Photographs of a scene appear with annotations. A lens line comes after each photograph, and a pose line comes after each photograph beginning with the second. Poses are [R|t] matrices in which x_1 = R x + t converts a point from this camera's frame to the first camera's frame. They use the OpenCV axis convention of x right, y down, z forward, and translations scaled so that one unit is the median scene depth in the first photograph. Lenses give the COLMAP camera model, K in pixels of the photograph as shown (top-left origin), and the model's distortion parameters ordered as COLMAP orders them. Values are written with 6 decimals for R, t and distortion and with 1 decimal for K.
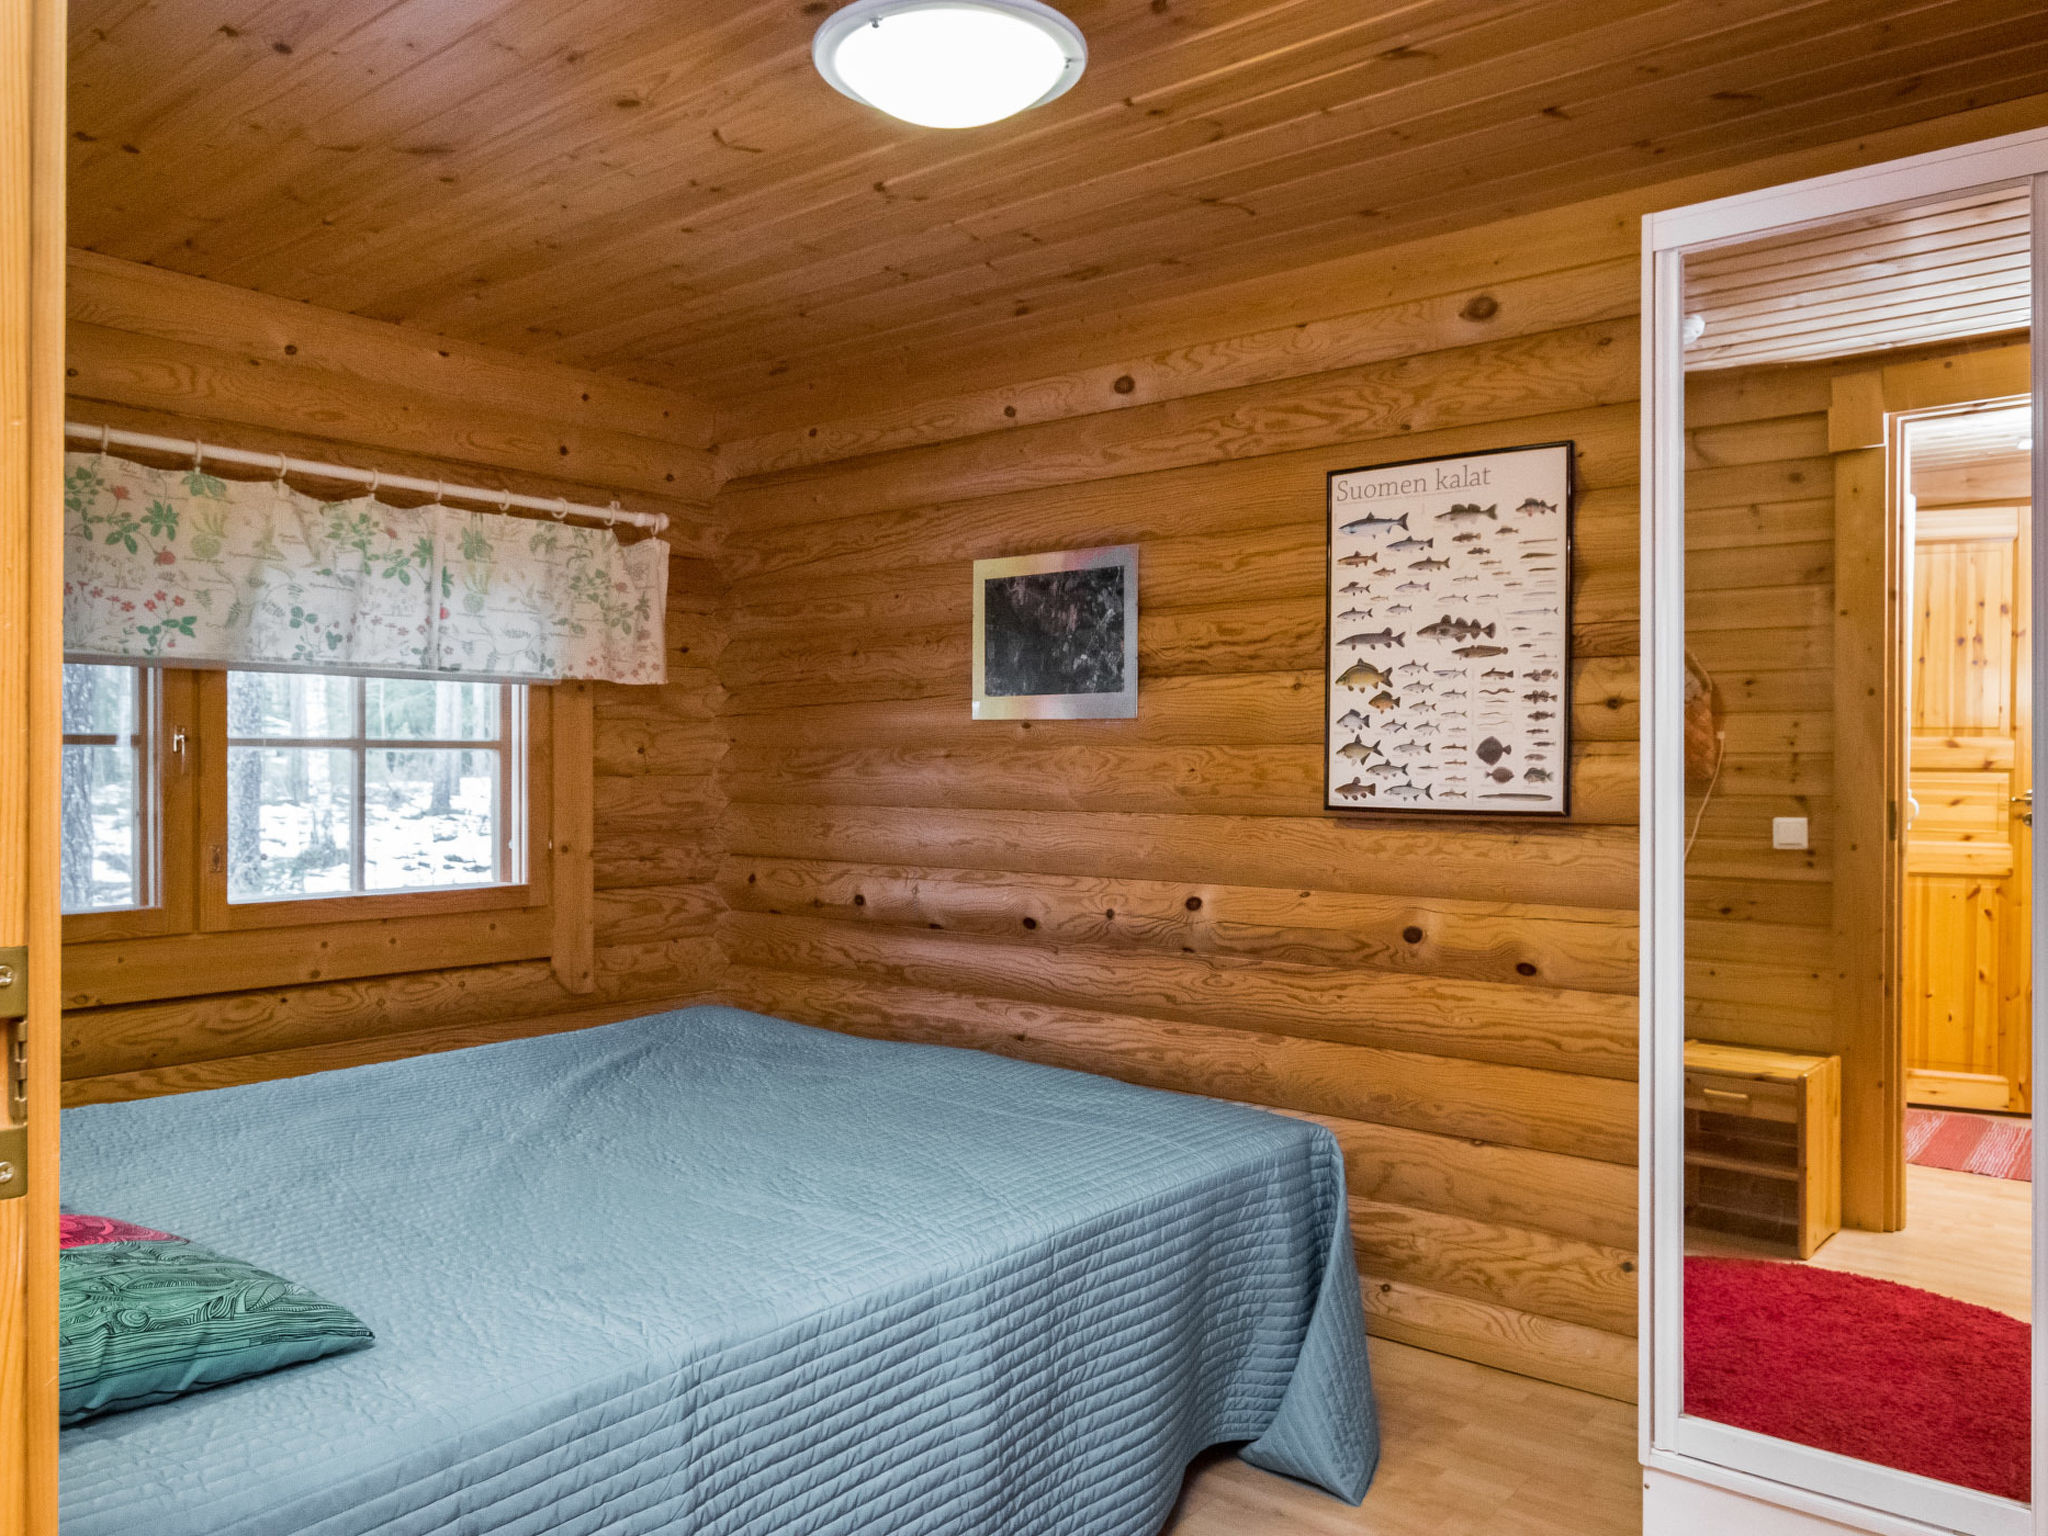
lens RADIAL K [[1451.5, 0, 1023.8], [0, 1451.5, 772.7], [0, 0, 1]] dist [0.007975, 0.003187]
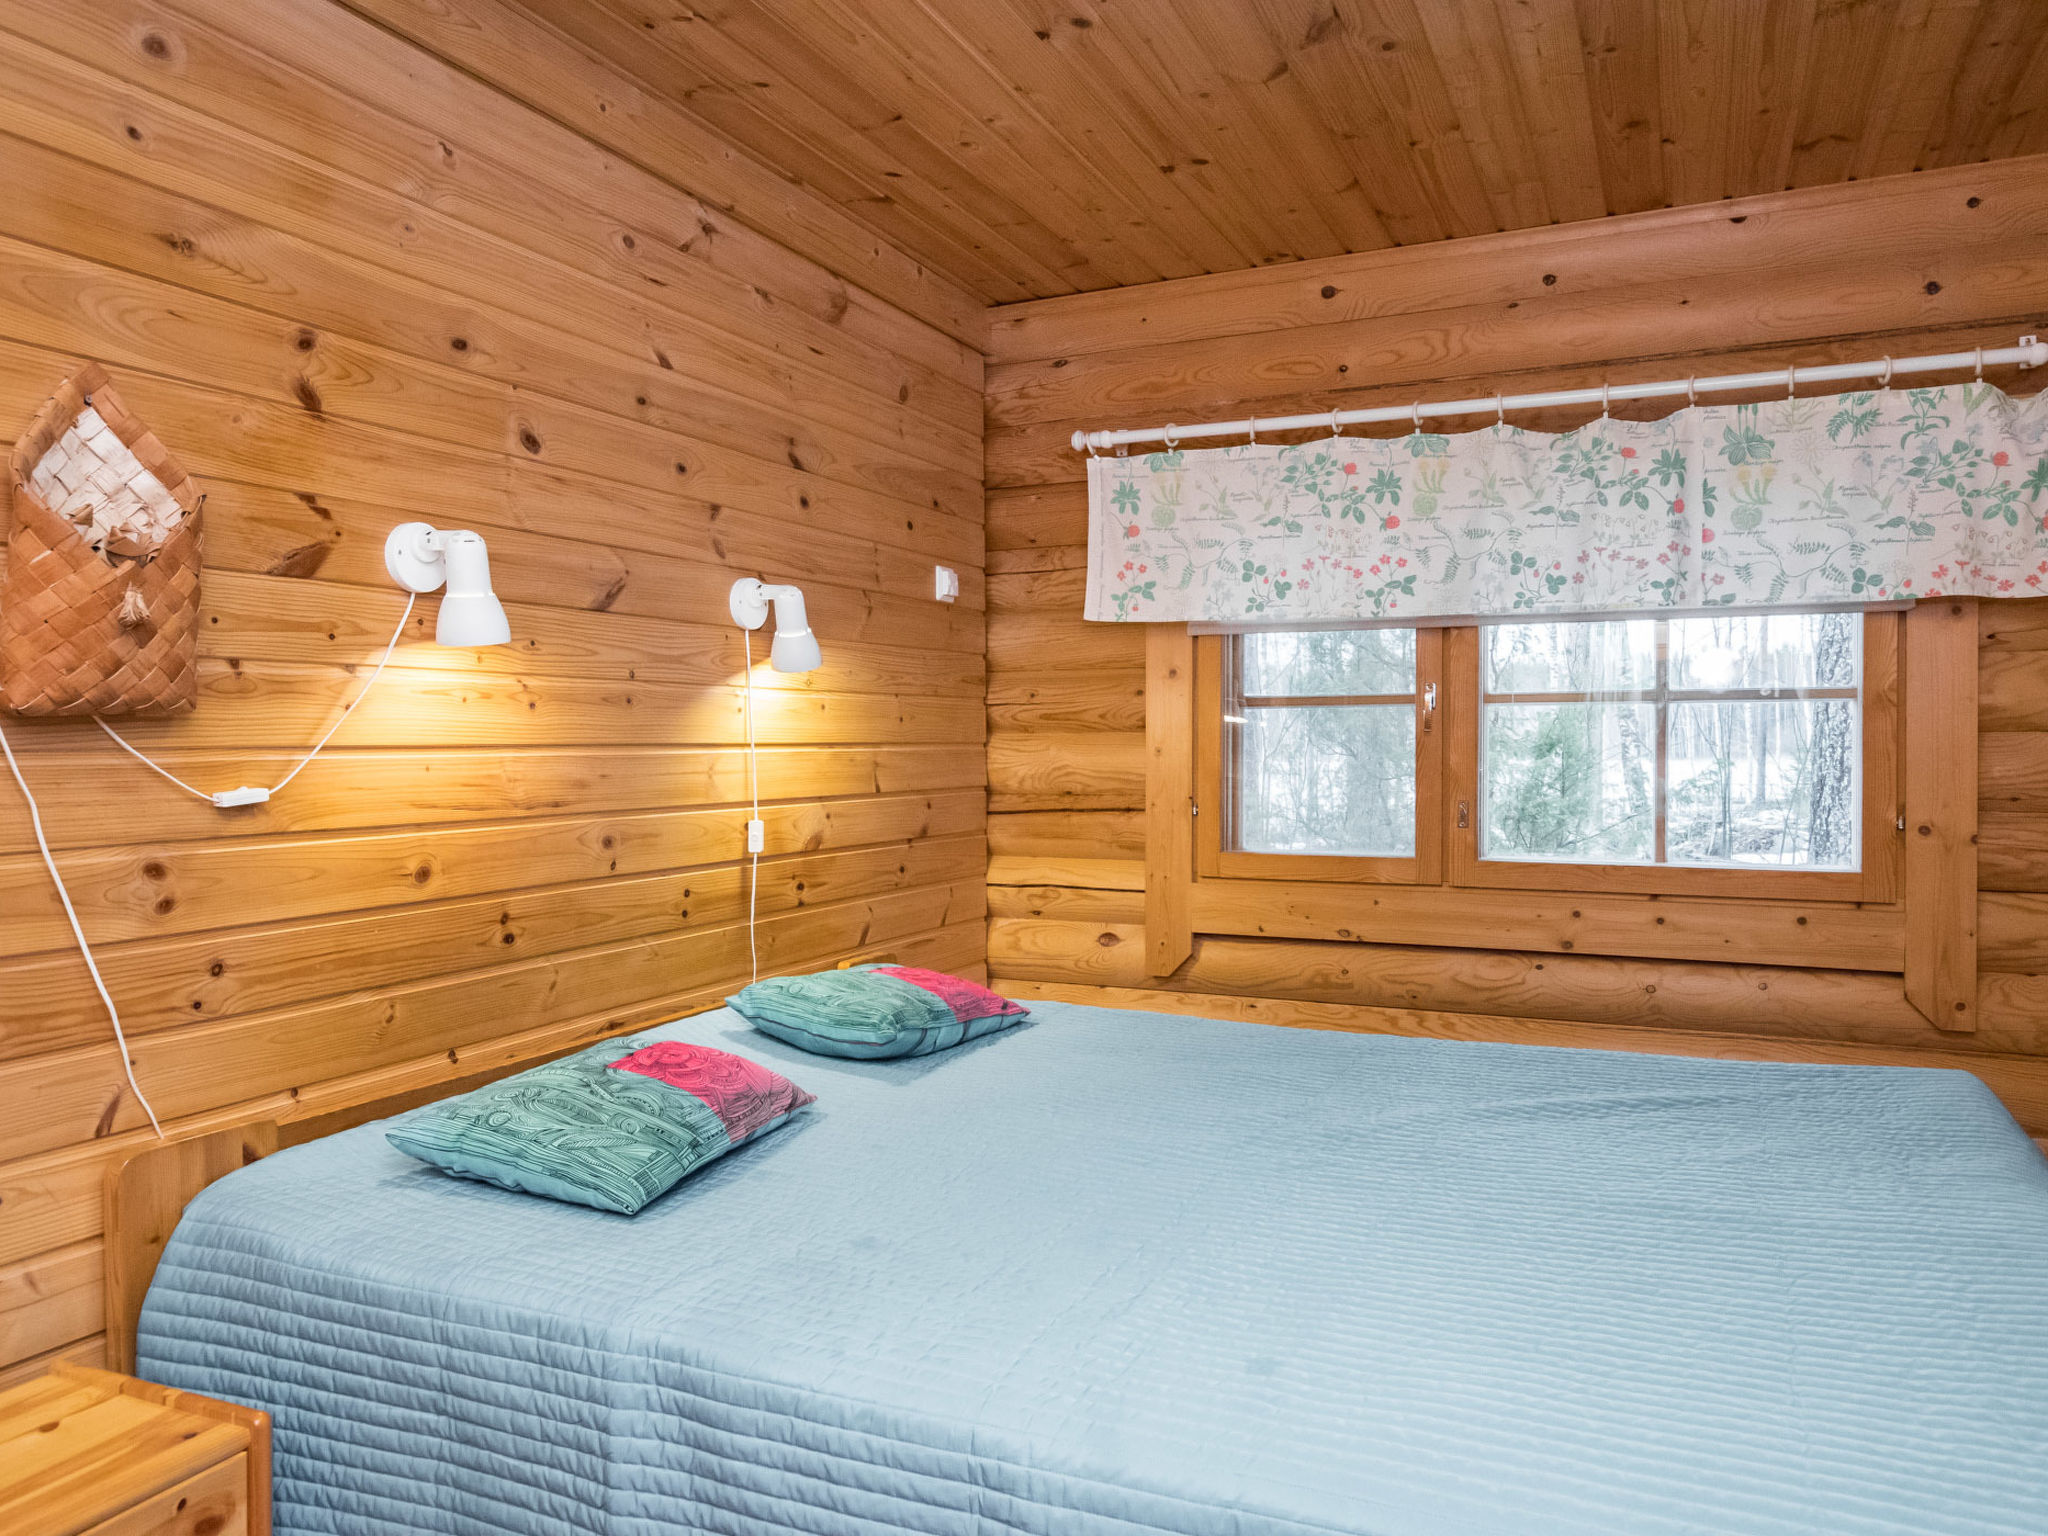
lens RADIAL K [[1451.5, 0, 1022.7], [0, 1451.5, 760.4], [0, 0, 1]] dist [0.007975, 0.003187]
pose [[0.277431, 0.014095, -0.960642, 0.309457], [0.000631, 0.999889, 0.014853, 0.006827], [0.960745, -0.004727, 0.277392, 0.412714]]
